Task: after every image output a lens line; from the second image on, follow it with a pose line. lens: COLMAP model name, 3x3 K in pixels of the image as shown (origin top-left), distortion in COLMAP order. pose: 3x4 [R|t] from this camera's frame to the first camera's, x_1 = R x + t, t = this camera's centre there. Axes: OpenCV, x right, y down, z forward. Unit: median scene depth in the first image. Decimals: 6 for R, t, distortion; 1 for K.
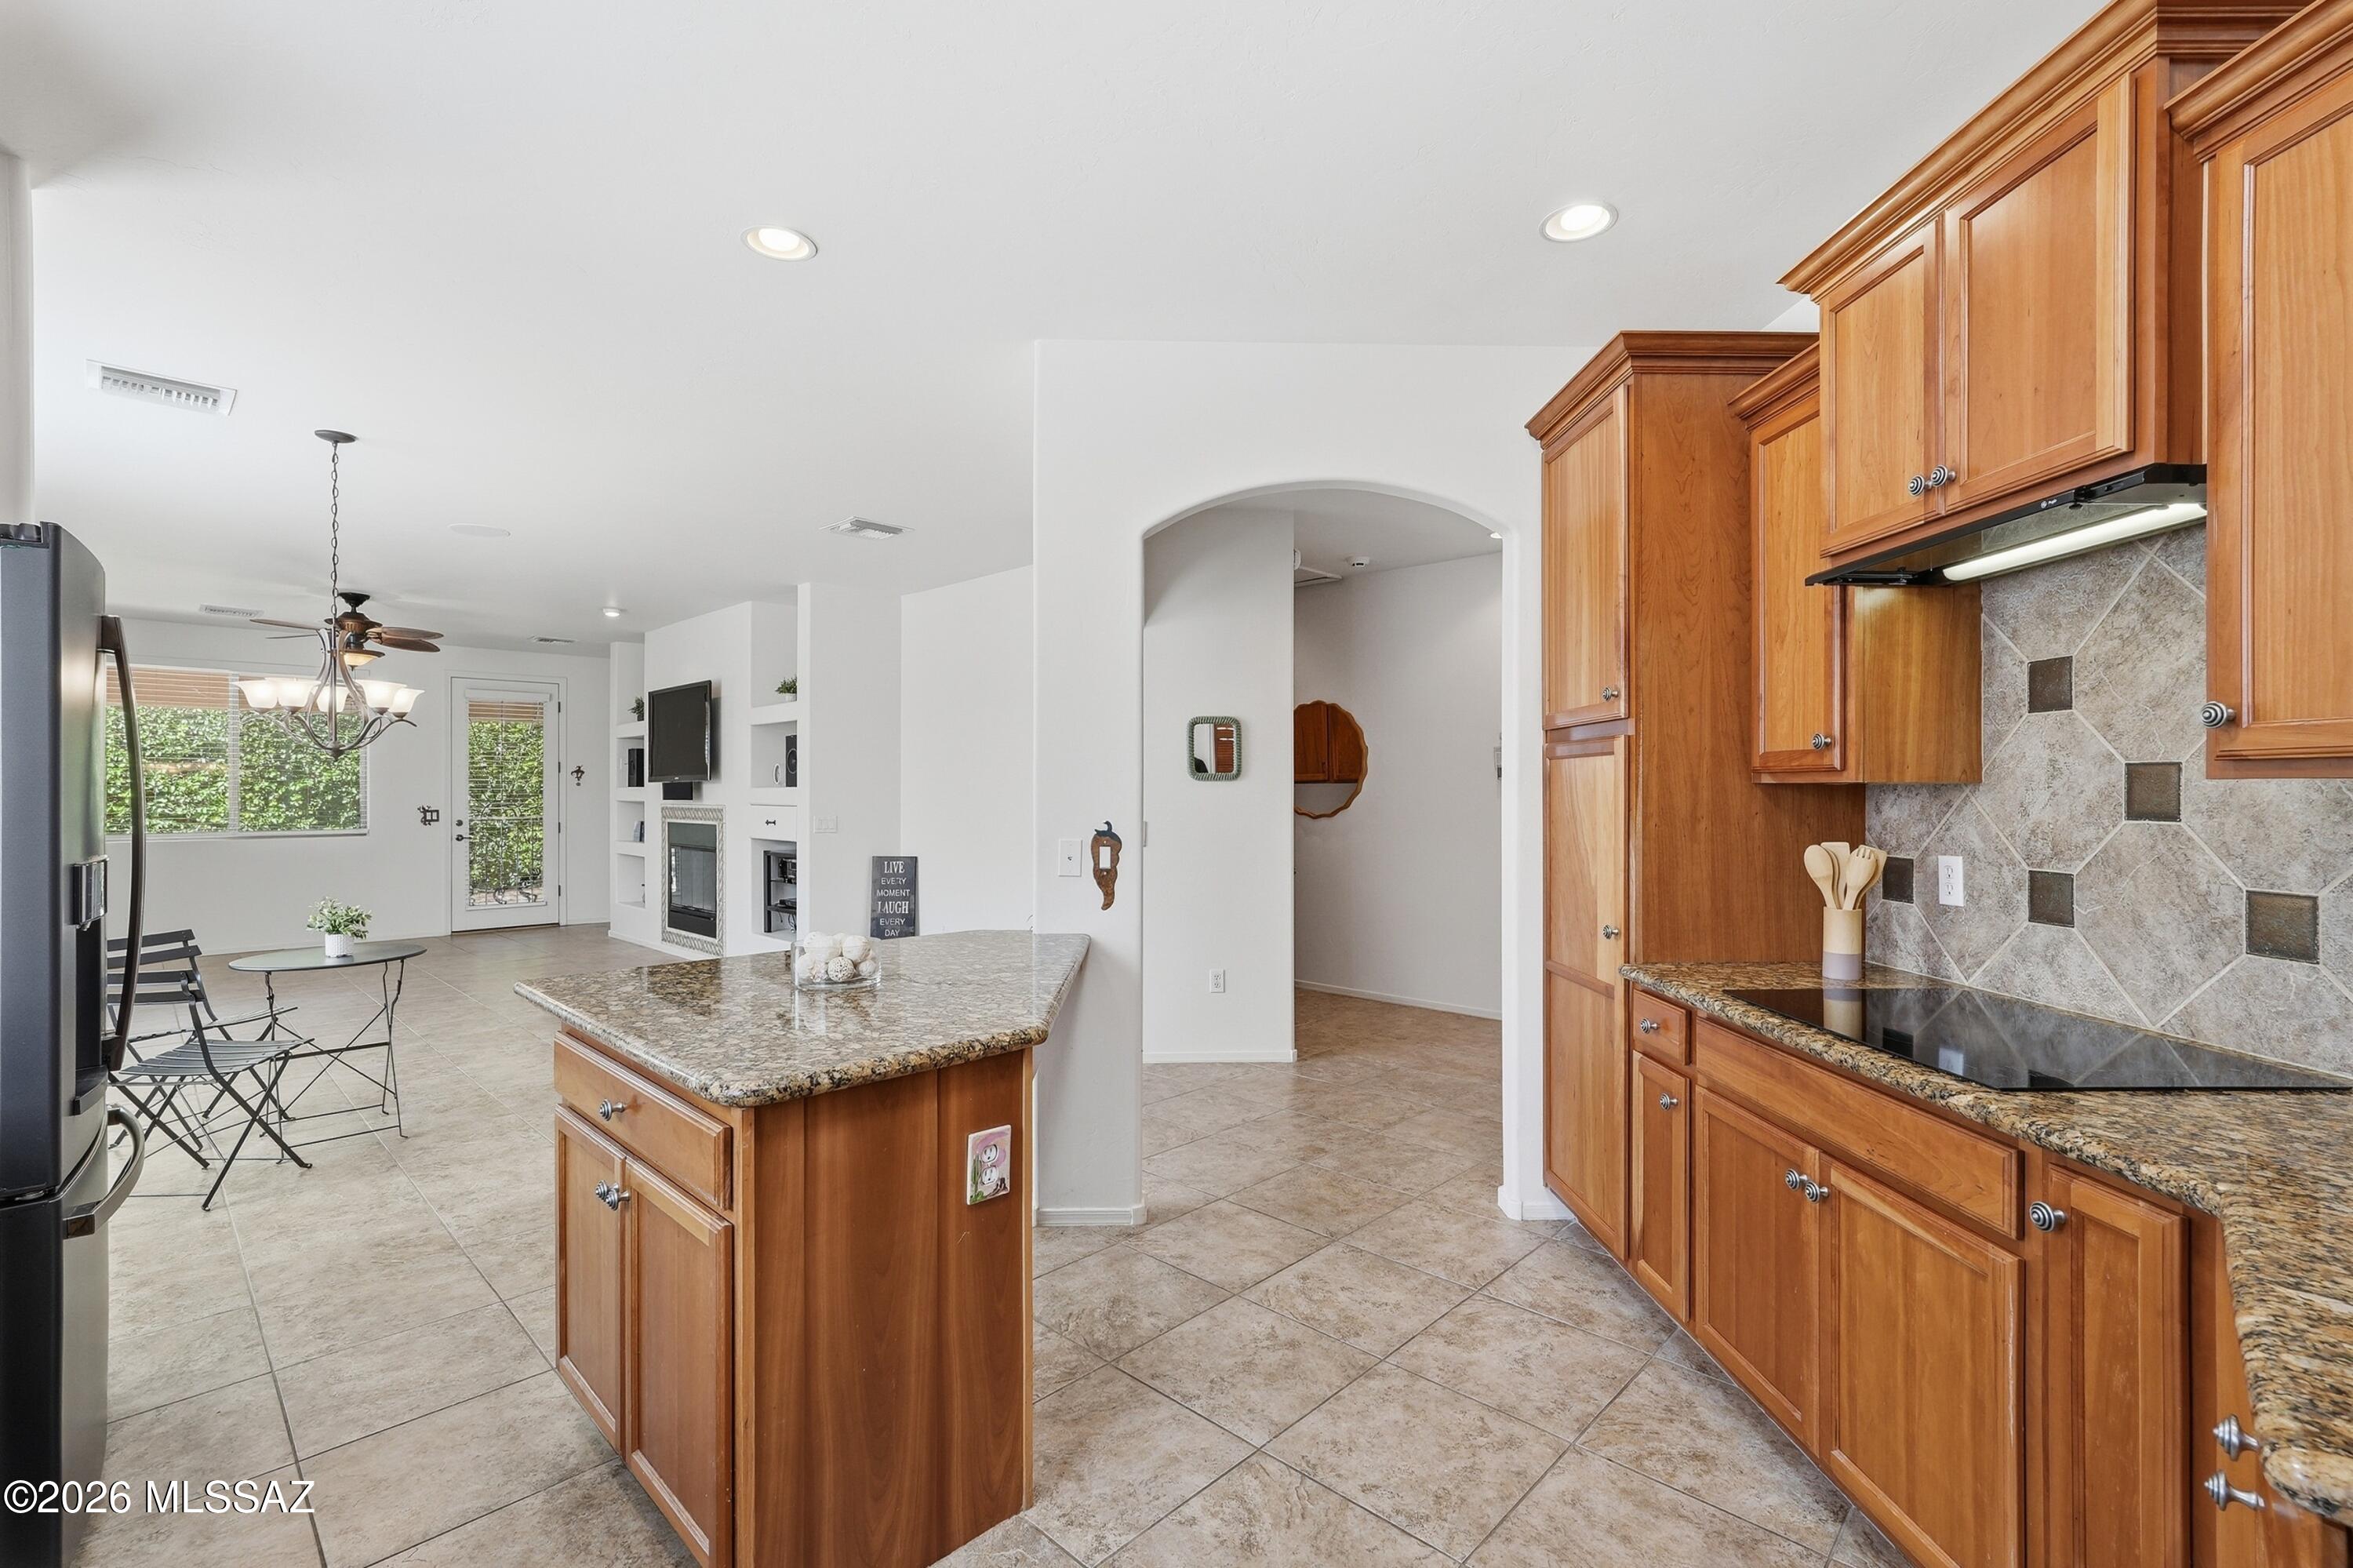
lens RADIAL K [[1020.1, 0, 1181.5], [0, 1020.1, 794.3], [0, 0, 1]] dist [-0.000023, -0.000077]
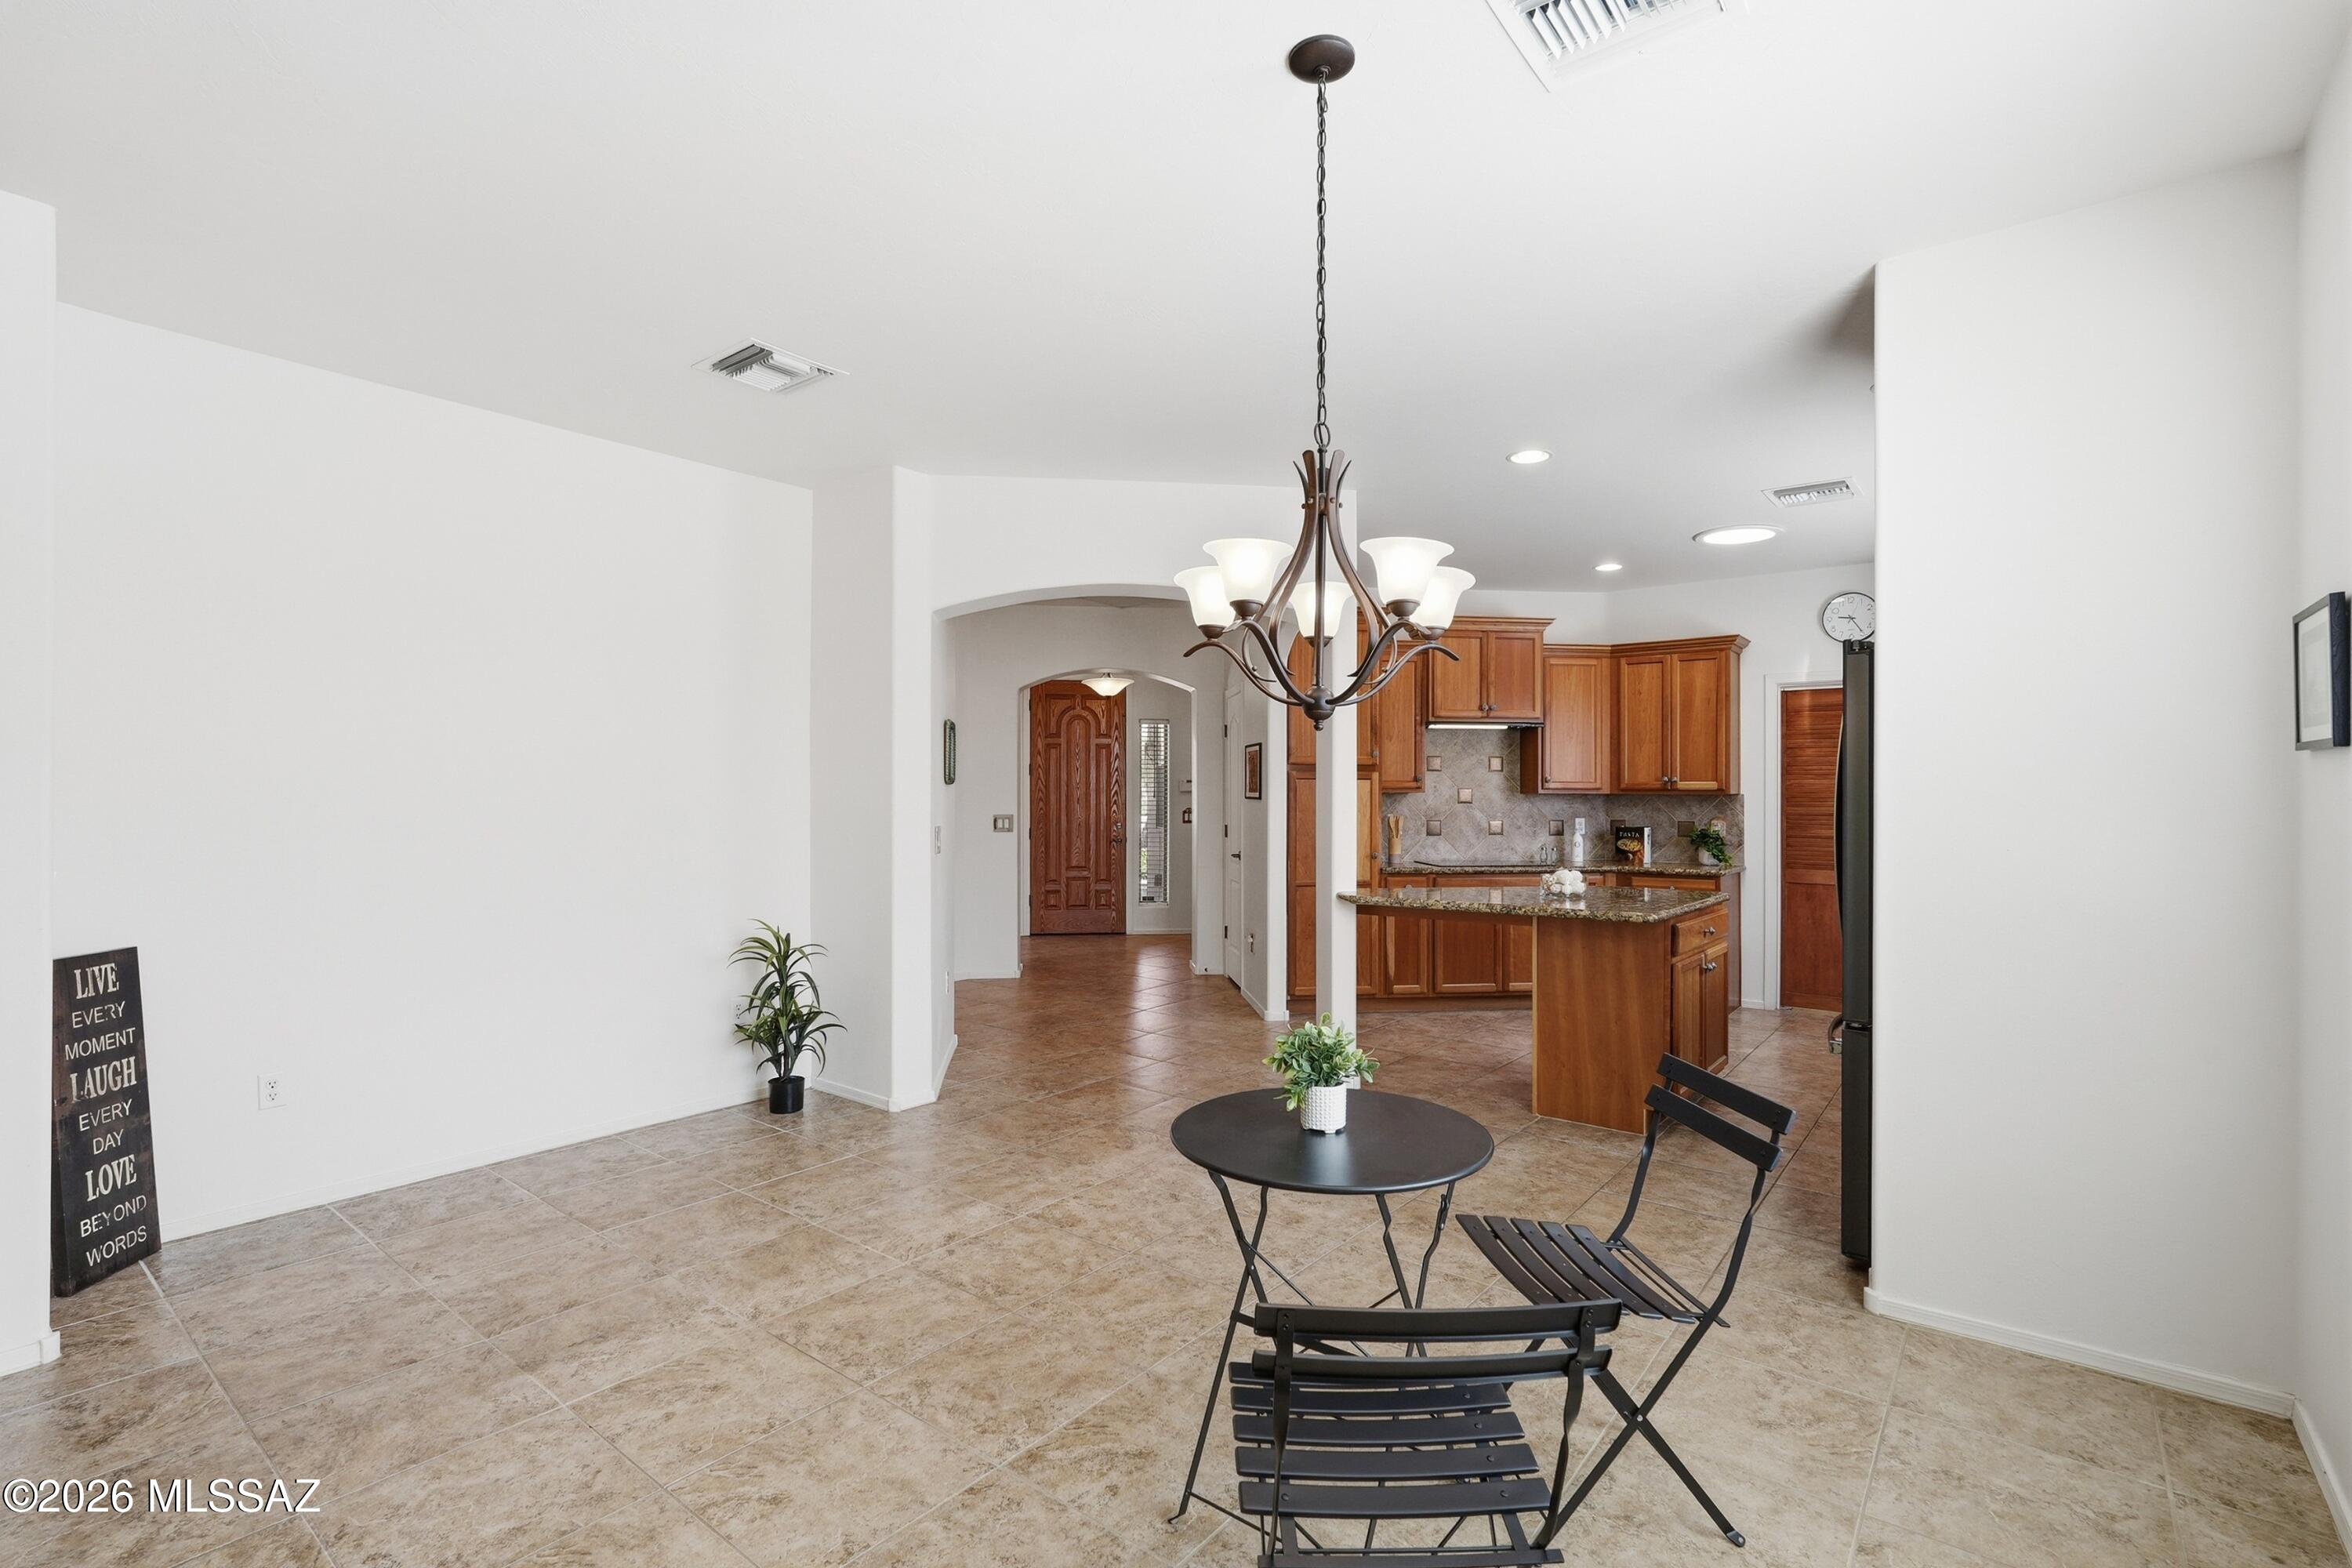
lens RADIAL K [[1065.1, 0, 1171.7], [0, 1065.1, 796.5], [0, 0, 1]] dist [-0.003435, 0.000004]
pose [[-0.078308, -0.000049, 0.996929, -0.730234], [0.000398, 1.000000, 0.000081, -0.000684], [-0.996929, 0.000403, -0.078308, 0.610025]]
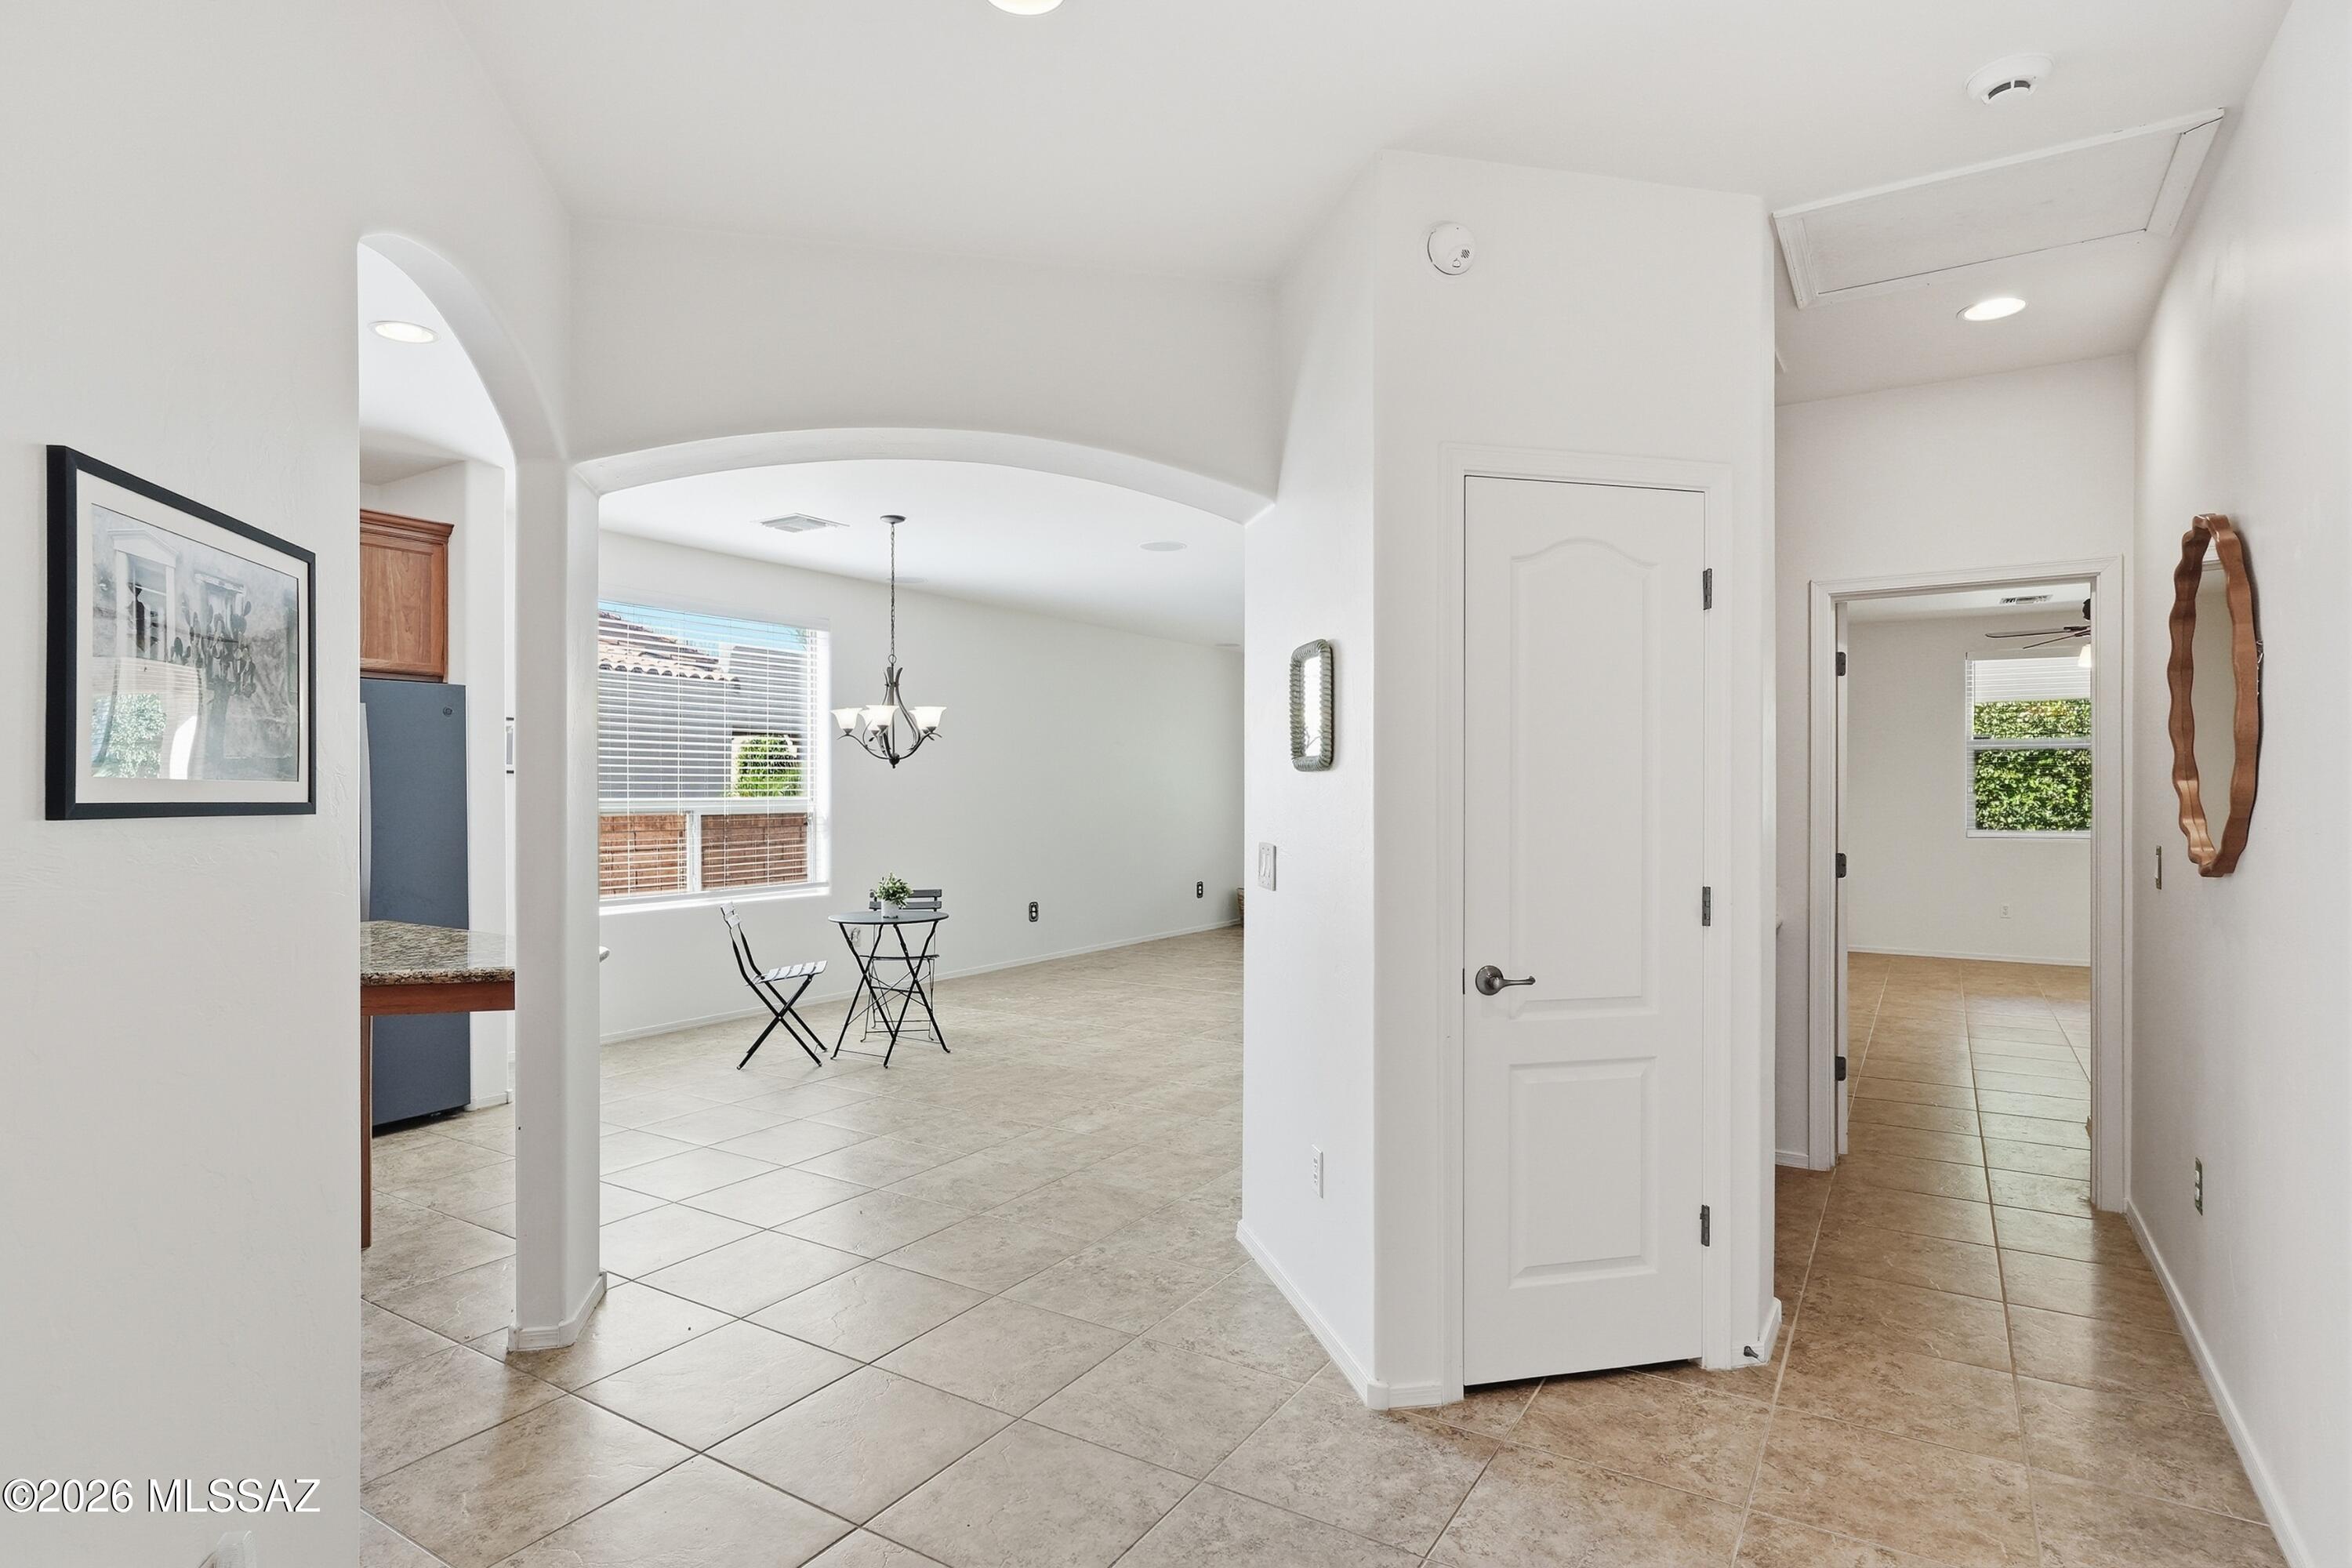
lens RADIAL K [[1212.0, 0, 1176.0], [0, 1212.0, 784.0], [0, 0, 1]] dist [0.000222, 0.000110]
pose [[0.197545, -0.005509, -0.980278, 0.422848], [-0.001636, 0.999981, -0.005949, -0.001927], [0.980292, 0.002779, 0.197532, 0.576756]]
